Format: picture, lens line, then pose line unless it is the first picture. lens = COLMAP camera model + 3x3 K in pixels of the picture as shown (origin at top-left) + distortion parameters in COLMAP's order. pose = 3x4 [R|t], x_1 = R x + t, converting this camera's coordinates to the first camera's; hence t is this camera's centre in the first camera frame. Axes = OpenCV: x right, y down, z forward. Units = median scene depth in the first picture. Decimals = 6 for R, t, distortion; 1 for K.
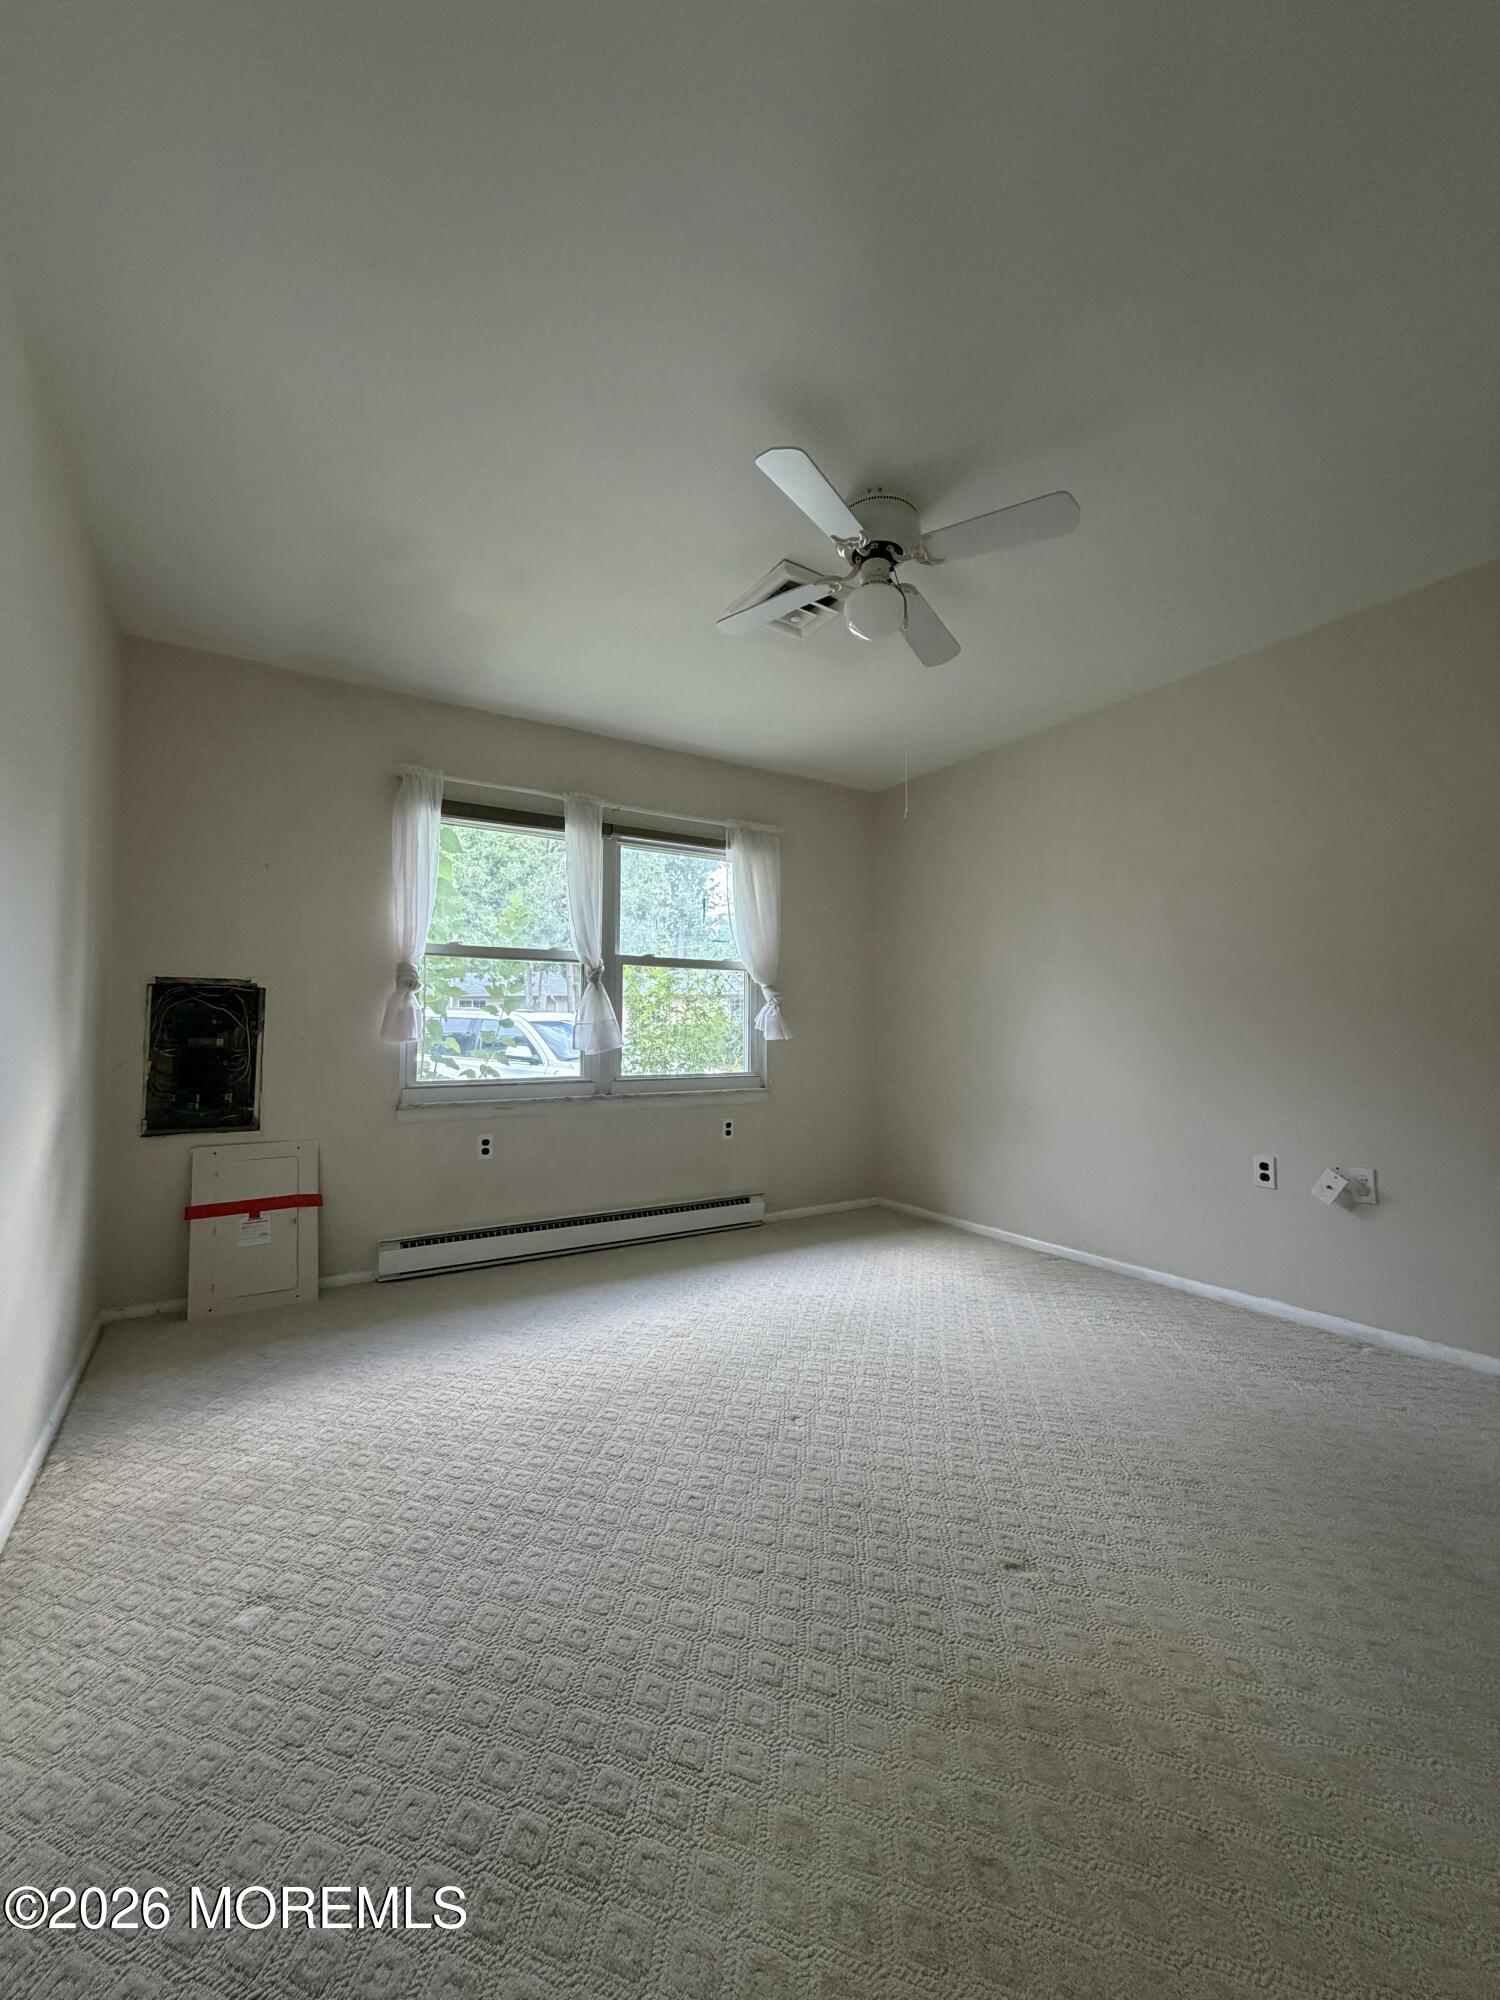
lens RADIAL K [[801.3, 0, 747.7], [0, 801.3, 998.7], [0, 0, 1]] dist [0.000492, 0.000105]
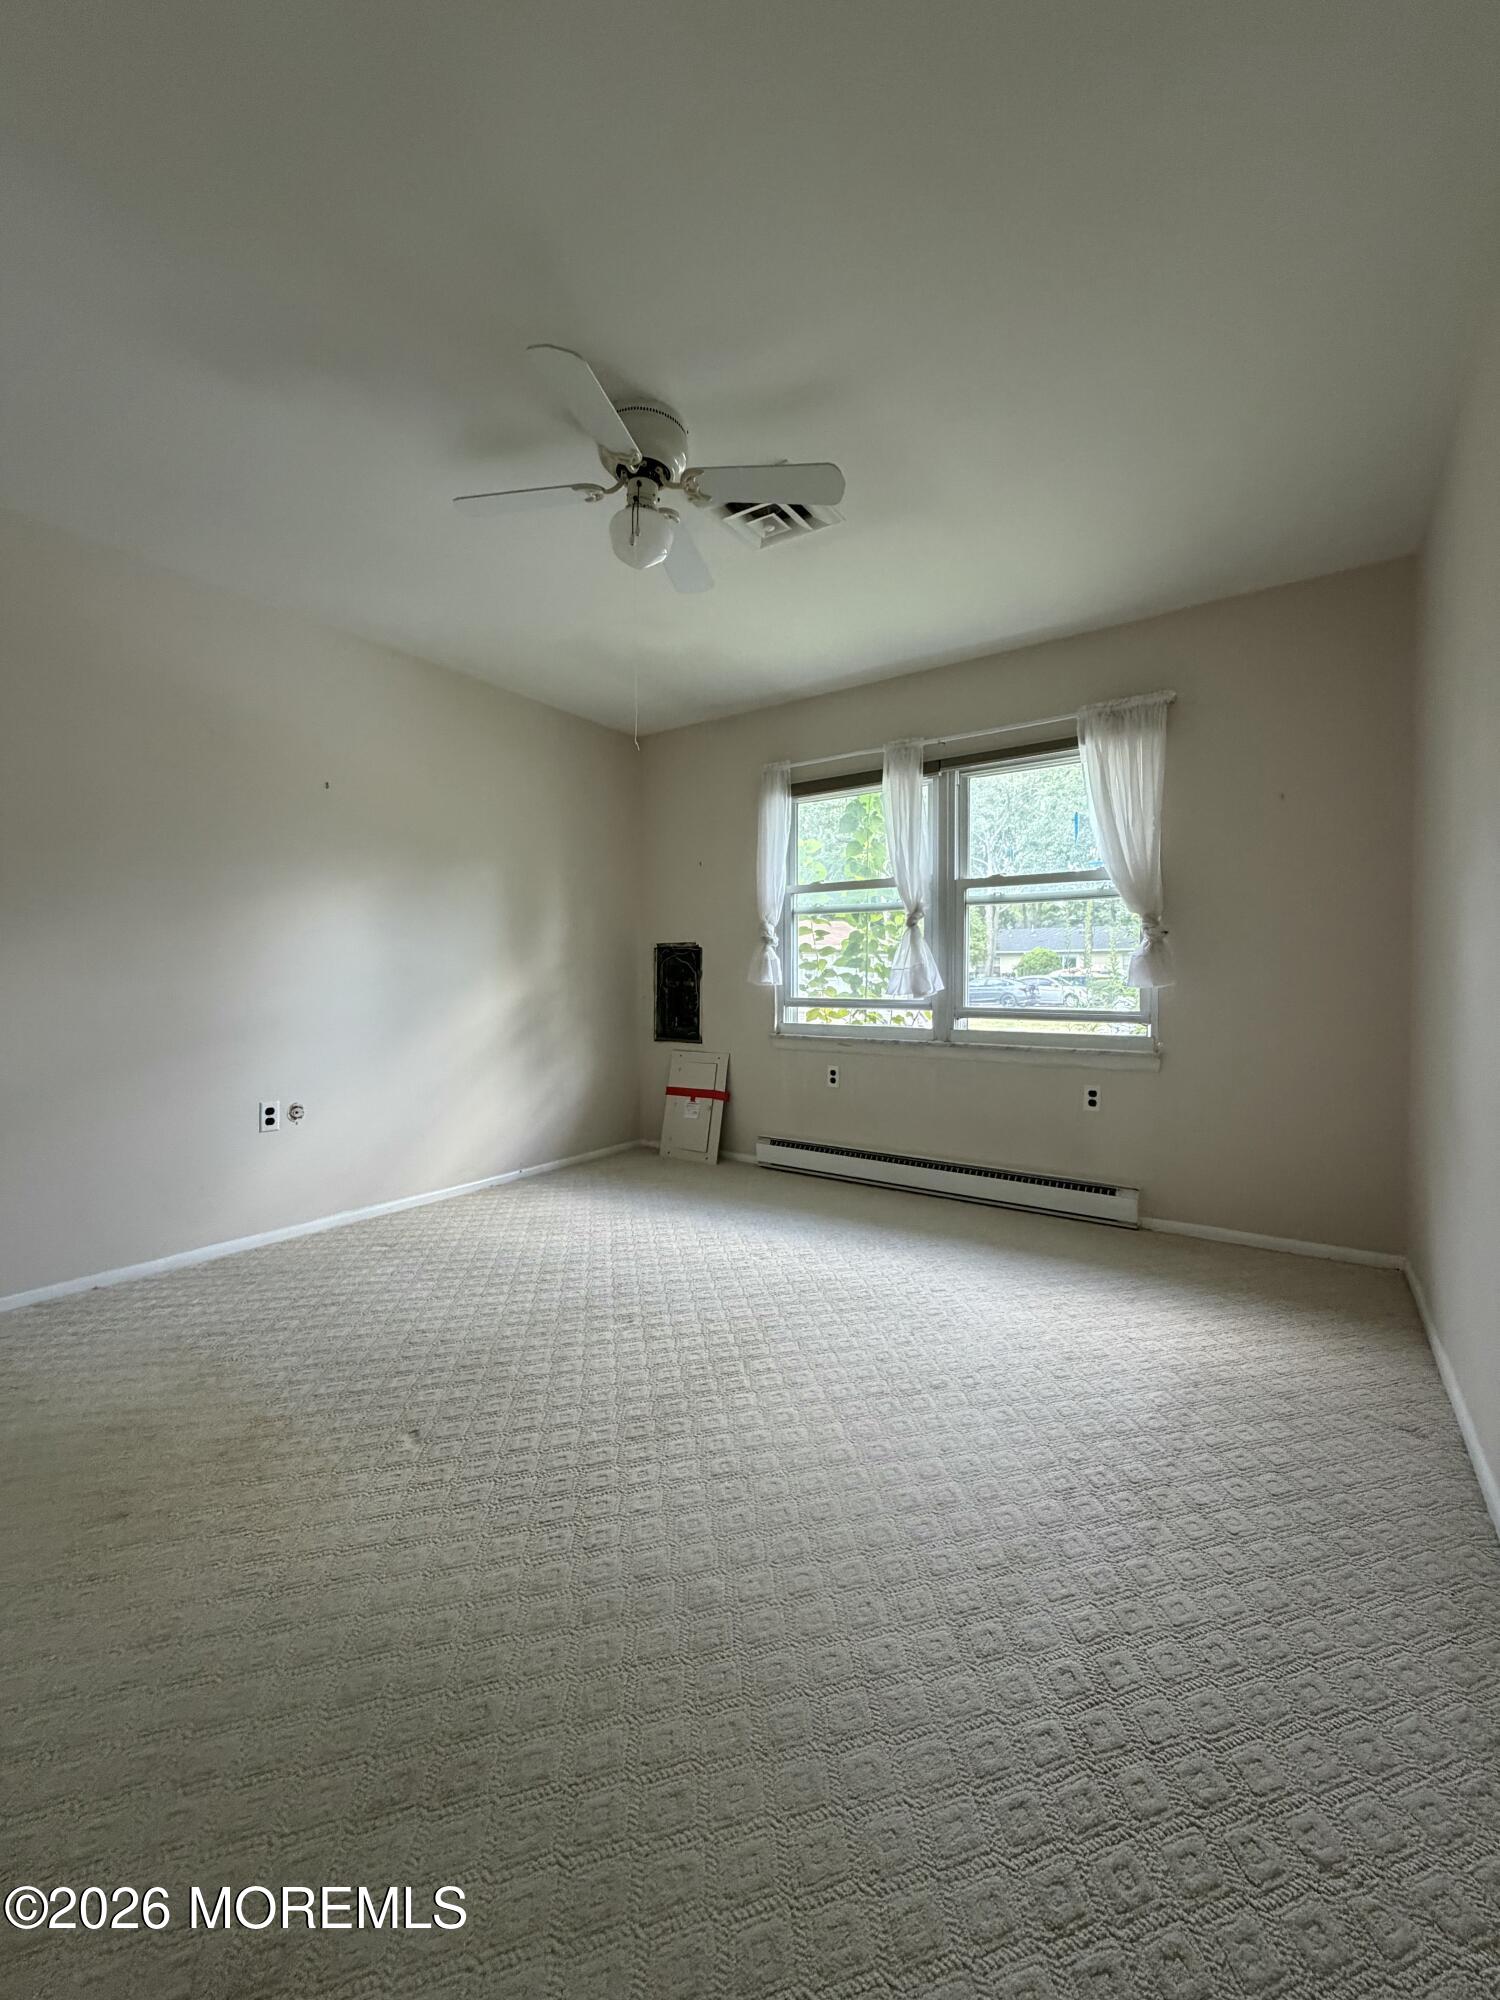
lens RADIAL K [[801.3, 0, 747.7], [0, 801.3, 998.7], [0, 0, 1]] dist [0.000492, 0.000105]
pose [[0.379940, 0.022582, -0.924736, 0.724618], [0.037200, 0.998520, 0.039668, 0.022946], [0.924263, -0.049472, 0.378537, 0.474877]]
